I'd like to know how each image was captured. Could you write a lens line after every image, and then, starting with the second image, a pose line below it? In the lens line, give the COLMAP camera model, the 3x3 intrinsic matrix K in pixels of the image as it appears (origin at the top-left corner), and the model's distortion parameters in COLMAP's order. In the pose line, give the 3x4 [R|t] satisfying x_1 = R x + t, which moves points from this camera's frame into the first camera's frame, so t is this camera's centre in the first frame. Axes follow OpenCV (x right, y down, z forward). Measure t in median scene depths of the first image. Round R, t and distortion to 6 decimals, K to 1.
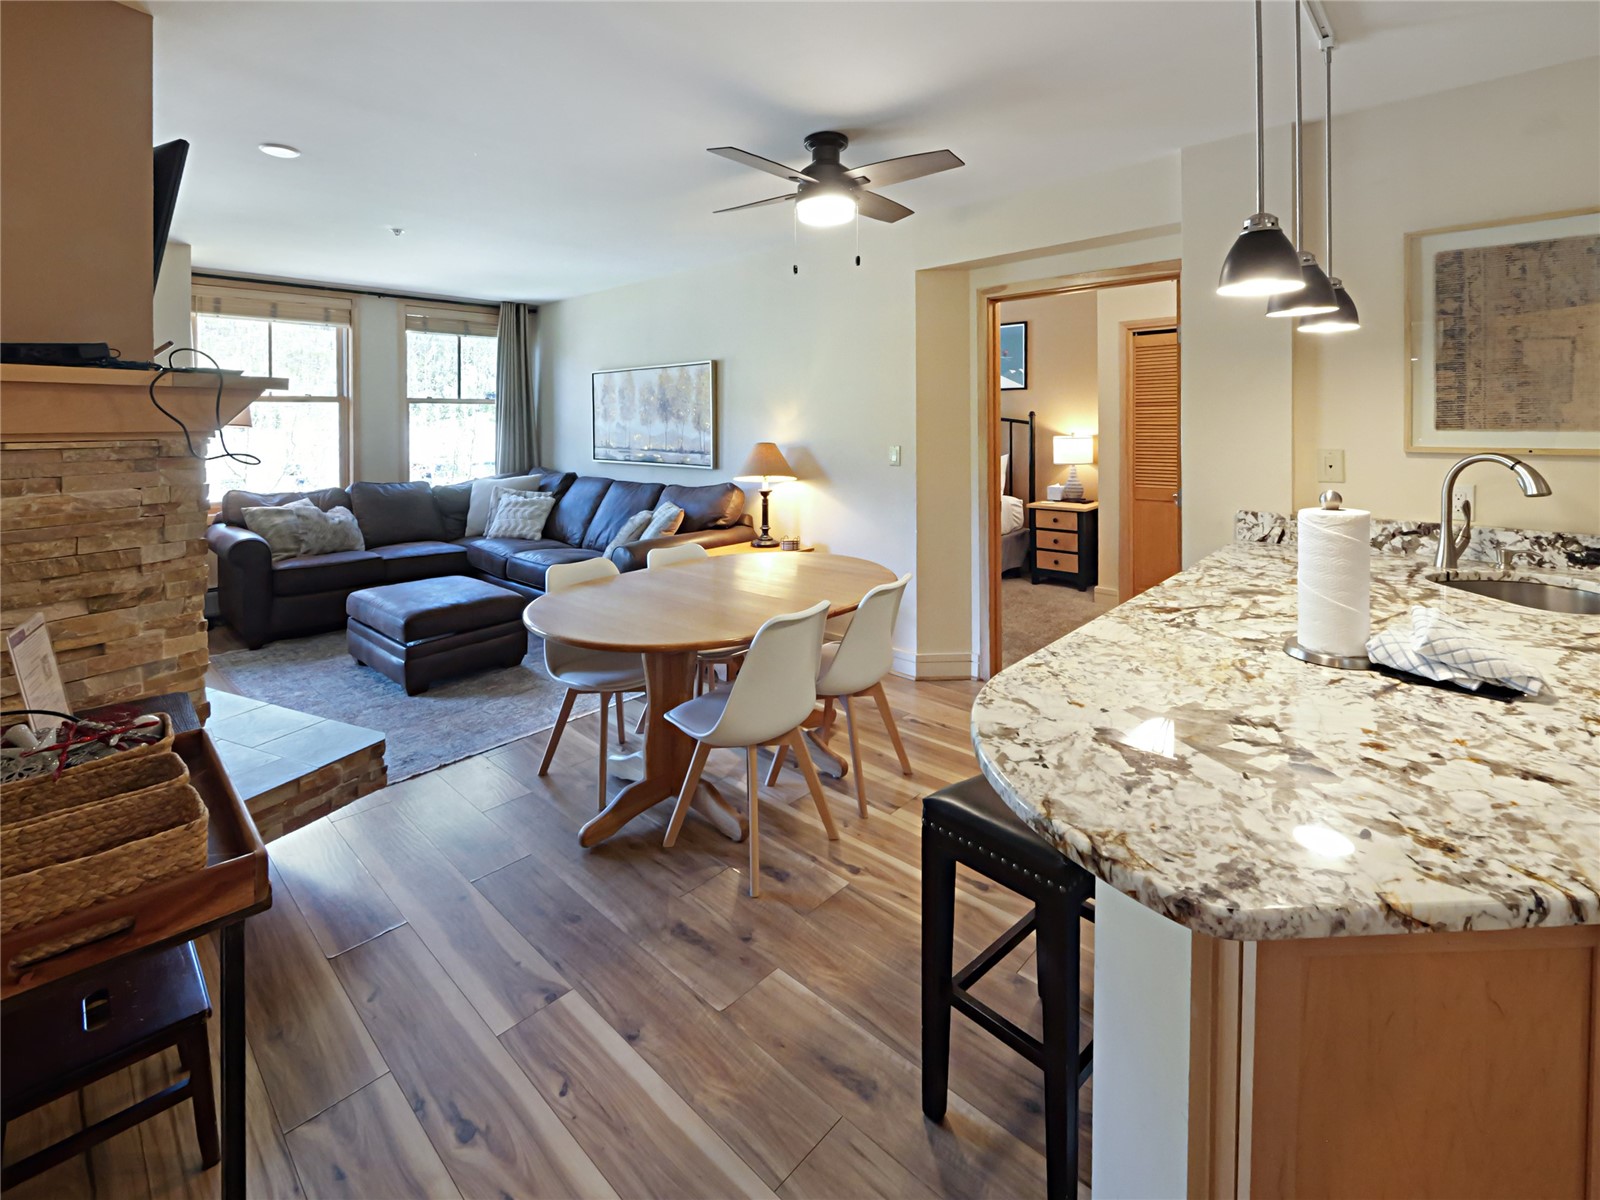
lens RADIAL K [[804.2, 0, 931.9], [0, 804.2, 402.9], [0, 0, 1]] dist [-0.002173, -0.001247]
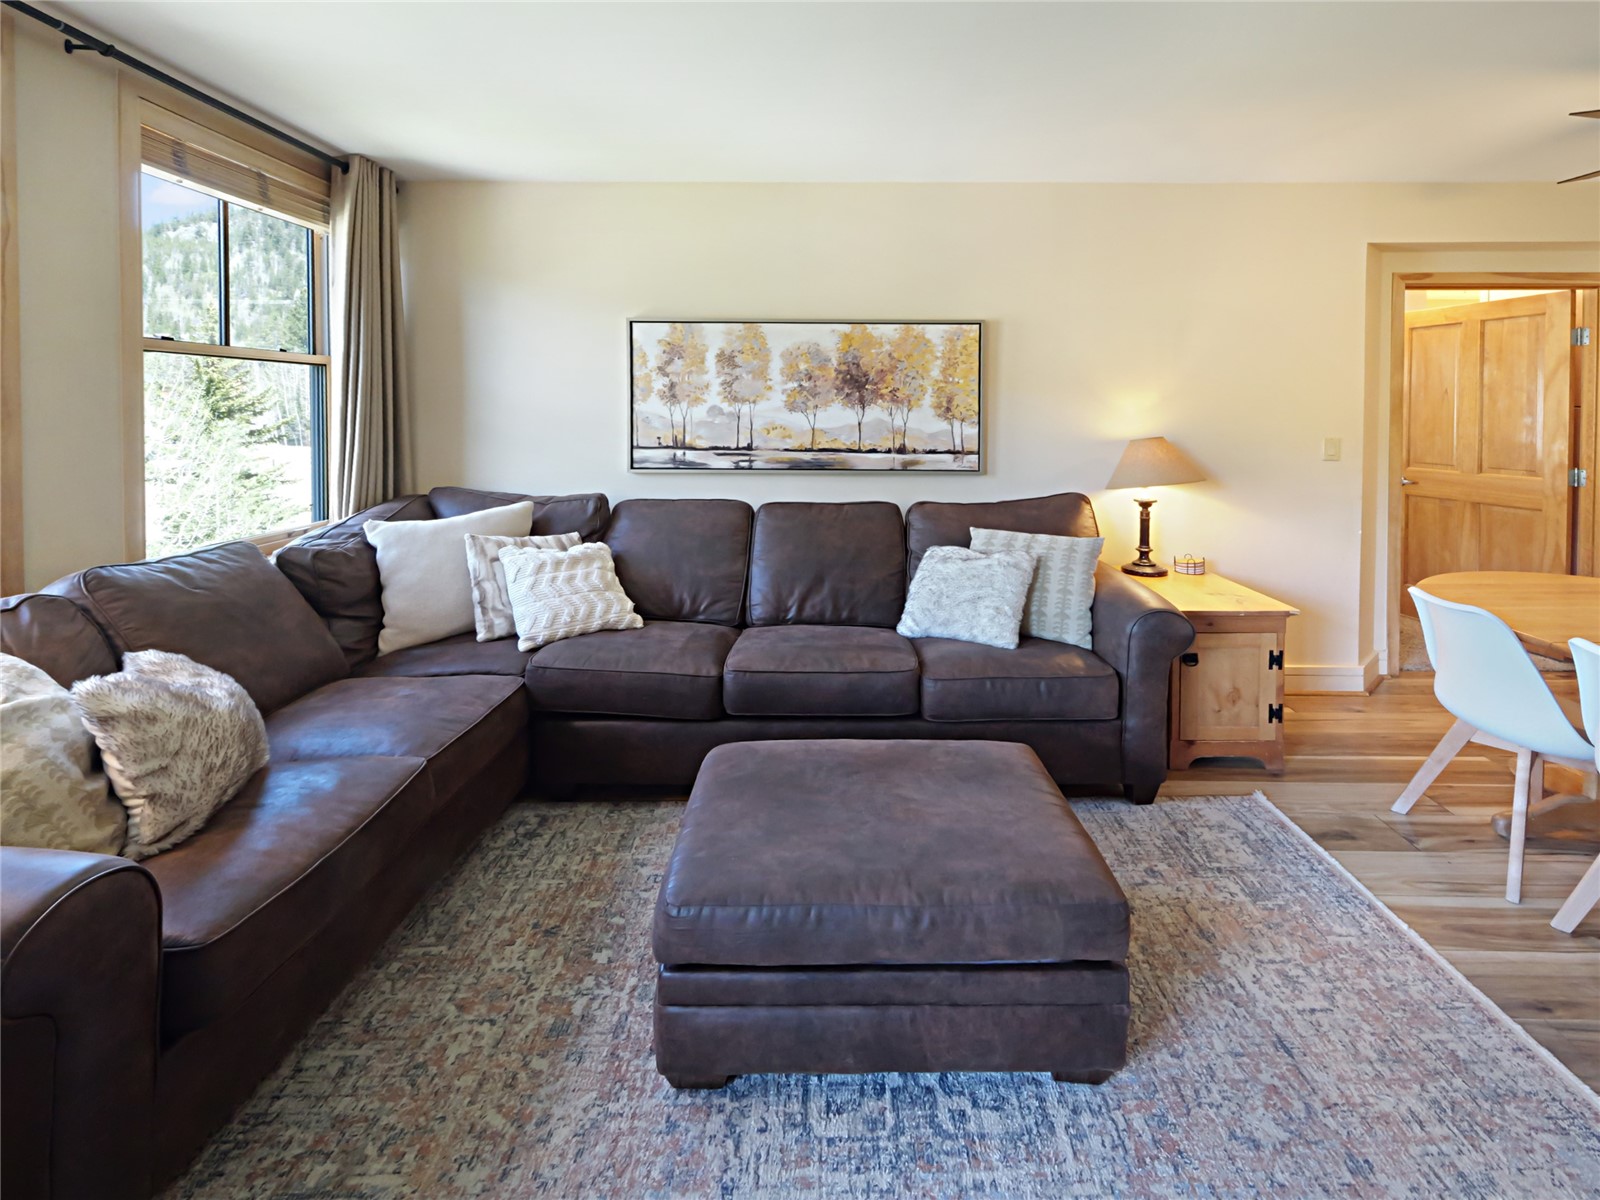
lens RADIAL K [[686.1, 0, 740.0], [0, 686.1, 421.9], [0, 0, 1]] dist [-0.003519, 0.003221]
pose [[0.766920, -0.005550, 0.641719, -0.898111], [-0.022603, 0.999109, 0.035654, 0.021074], [-0.641344, -0.041849, 0.766111, 0.744650]]
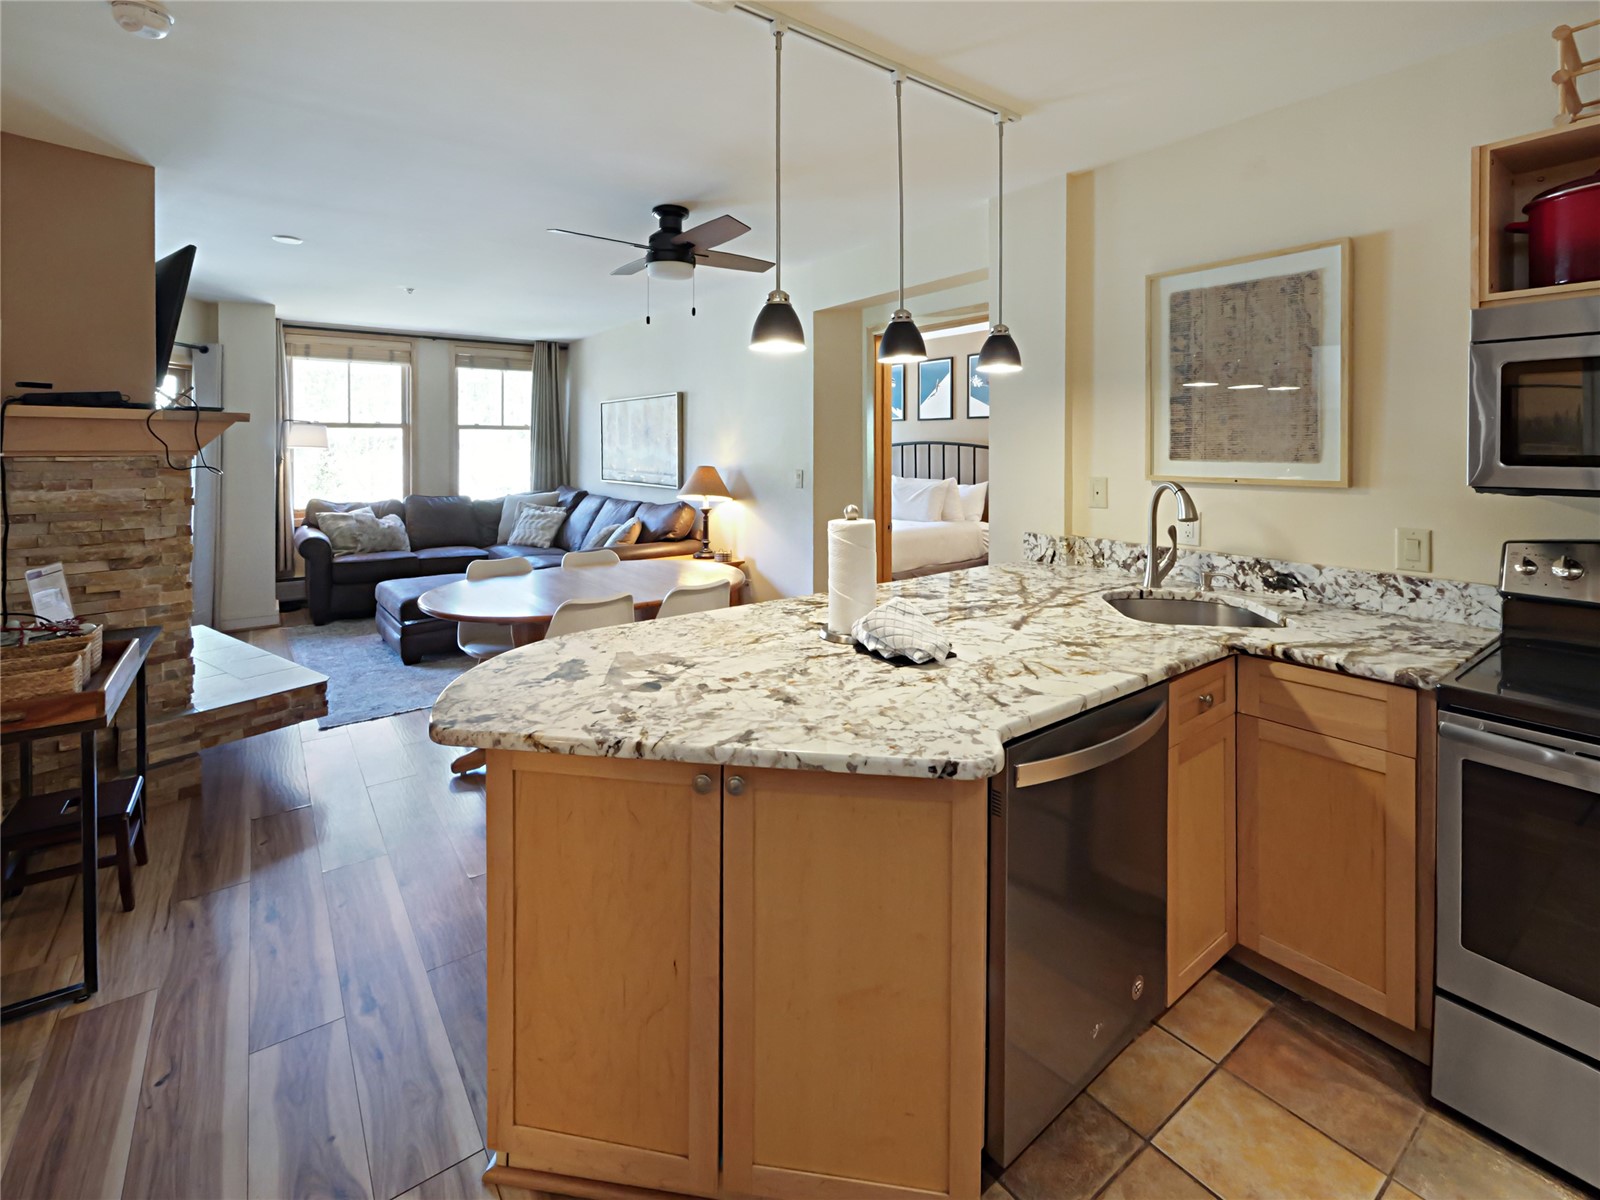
lens RADIAL K [[847.1, 0, 894.6], [0, 847.1, 436.7], [0, 0, 1]] dist [-0.002062, -0.000971]
pose [[0.978040, 0.005283, -0.208352, 0.292482], [-0.003297, 0.999946, 0.009877, -0.004114], [0.208393, -0.008973, 0.978004, -0.100547]]
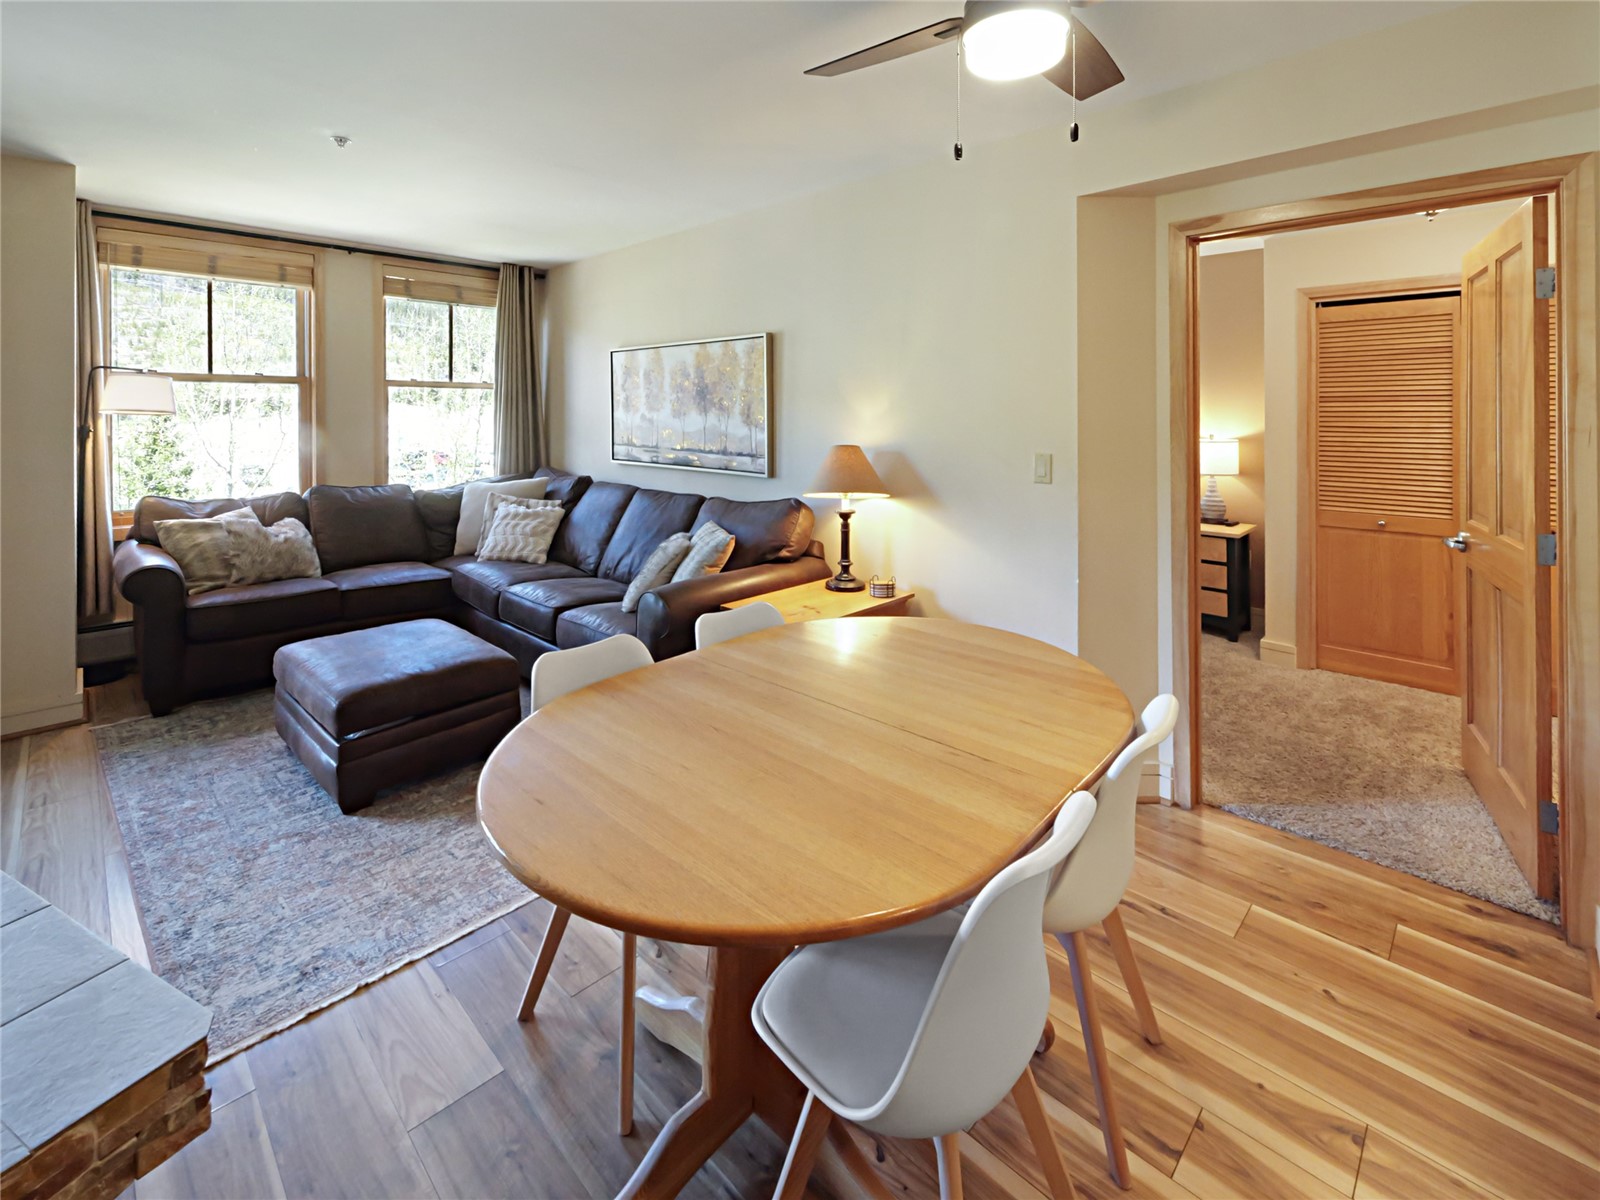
lens RADIAL K [[802.3, 0, 896.2], [0, 802.3, 415.5], [0, 0, 1]] dist [0.002101, -0.000397]
pose [[0.998272, 0.013014, -0.057301, -0.121114], [-0.011760, 0.999685, 0.022176, 0.006761], [0.057572, -0.021464, 0.998111, 0.284872]]
